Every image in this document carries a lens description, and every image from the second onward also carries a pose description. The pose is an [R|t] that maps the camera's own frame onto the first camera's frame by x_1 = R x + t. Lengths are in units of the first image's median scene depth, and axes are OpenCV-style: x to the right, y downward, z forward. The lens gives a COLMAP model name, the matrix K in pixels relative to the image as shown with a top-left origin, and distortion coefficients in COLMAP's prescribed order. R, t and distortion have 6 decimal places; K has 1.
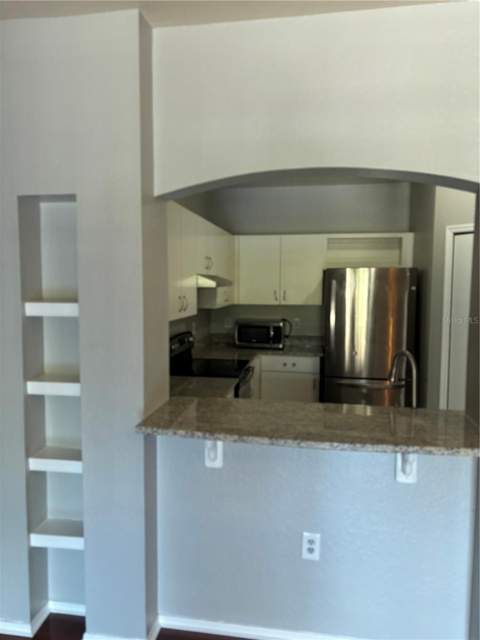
lens RADIAL K [[485.0, 0, 240.0], [0, 485.0, 320.0], [0, 0, 1]] dist [0.006792, 0.003416]
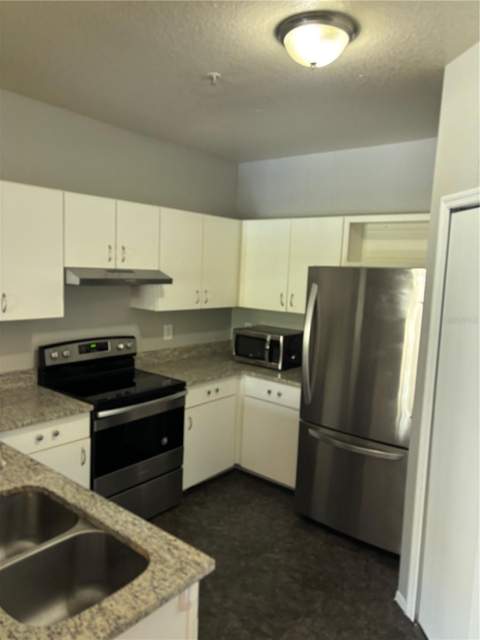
lens RADIAL K [[485.0, 0, 240.0], [0, 485.0, 320.0], [0, 0, 1]] dist [0.006792, 0.003416]
pose [[0.864230, 0.088845, -0.495189, 0.415706], [-0.079148, 0.996037, 0.040572, -0.046283], [0.496831, 0.004129, 0.867837, 0.327283]]
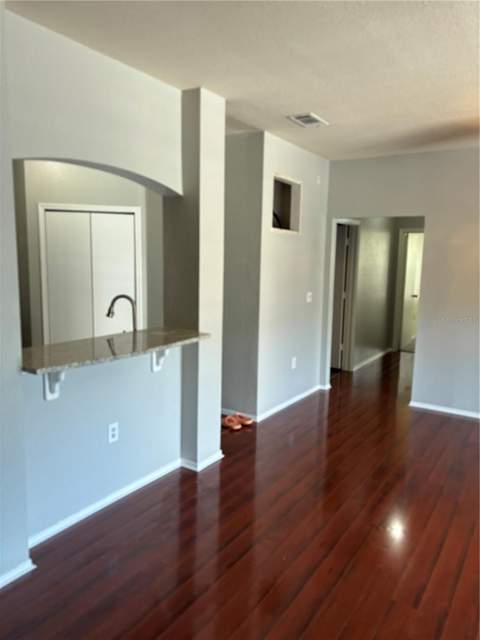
lens RADIAL K [[485.0, 0, 240.0], [0, 485.0, 320.0], [0, 0, 1]] dist [0.006792, 0.003416]
pose [[0.375979, -0.111649, 0.919877, -0.447947], [0.052440, 0.993687, 0.099174, 0.005583], [-0.925143, 0.010951, 0.379460, 0.048313]]
